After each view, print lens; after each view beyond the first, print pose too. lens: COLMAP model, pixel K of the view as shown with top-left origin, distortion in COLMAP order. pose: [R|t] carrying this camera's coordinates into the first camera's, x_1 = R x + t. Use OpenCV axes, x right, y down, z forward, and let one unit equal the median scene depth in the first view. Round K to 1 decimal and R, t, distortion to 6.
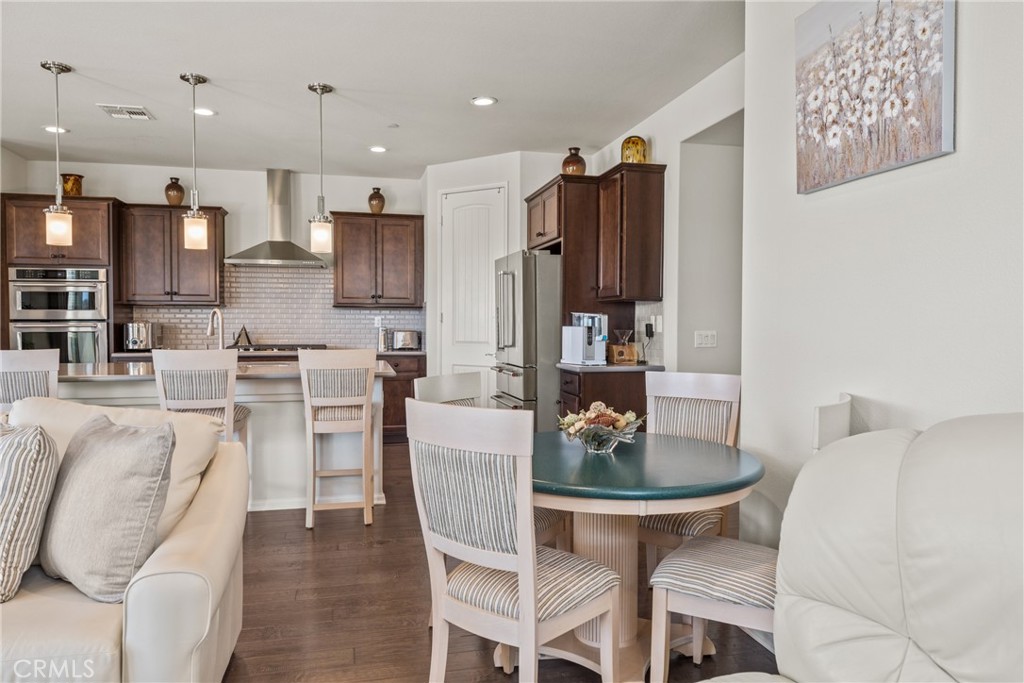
lens RADIAL K [[666.4, 0, 532.3], [0, 666.4, 331.3], [0, 0, 1]] dist [0.001926, -0.000773]
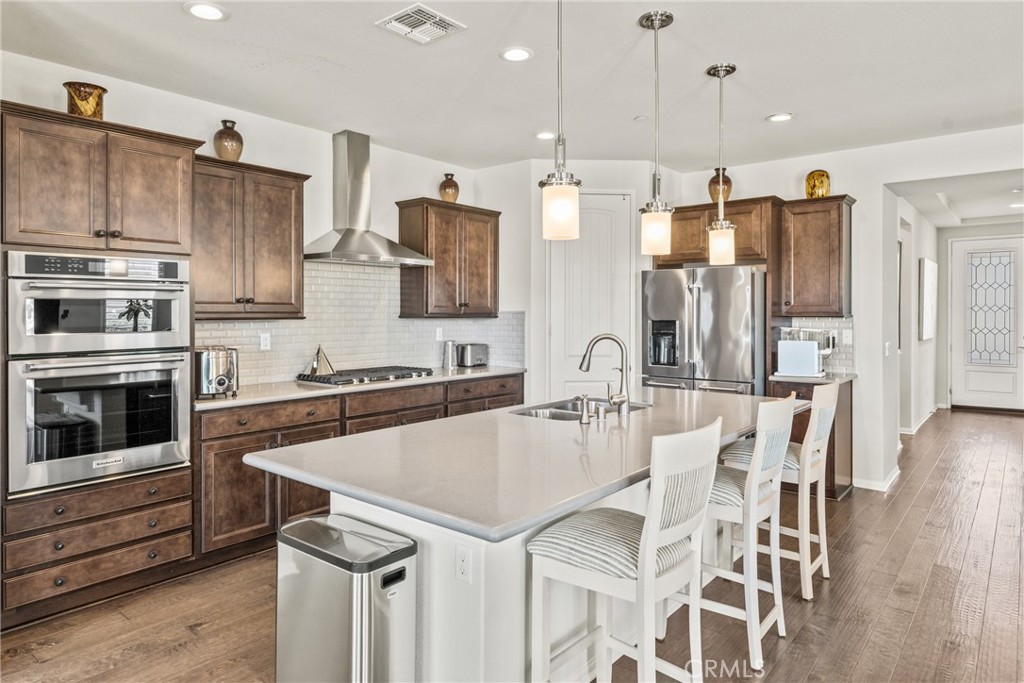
lens RADIAL K [[620.2, 0, 511.5], [0, 620.2, 306.8], [0, 0, 1]] dist [0.002129, 0.001210]
pose [[0.798332, 0.002203, 0.602213, -0.749734], [0.009754, 0.999815, -0.016588, -0.041629], [-0.602139, 0.019117, 0.798163, 0.398047]]
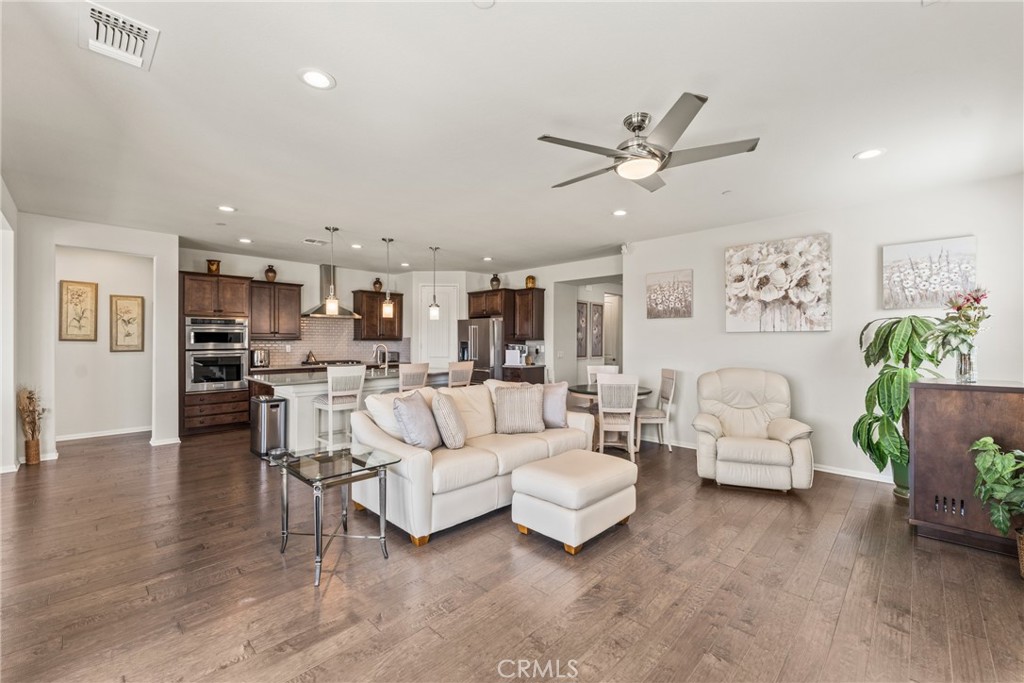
lens RADIAL K [[410.5, 0, 510.7], [0, 410.5, 336.8], [0, 0, 1]] dist [-0.000031, 0.000004]
pose [[0.840113, 0.004685, 0.542391, -0.650834], [0.007582, 0.999764, -0.020378, -0.021802], [-0.542359, 0.021233, 0.839879, -0.245643]]
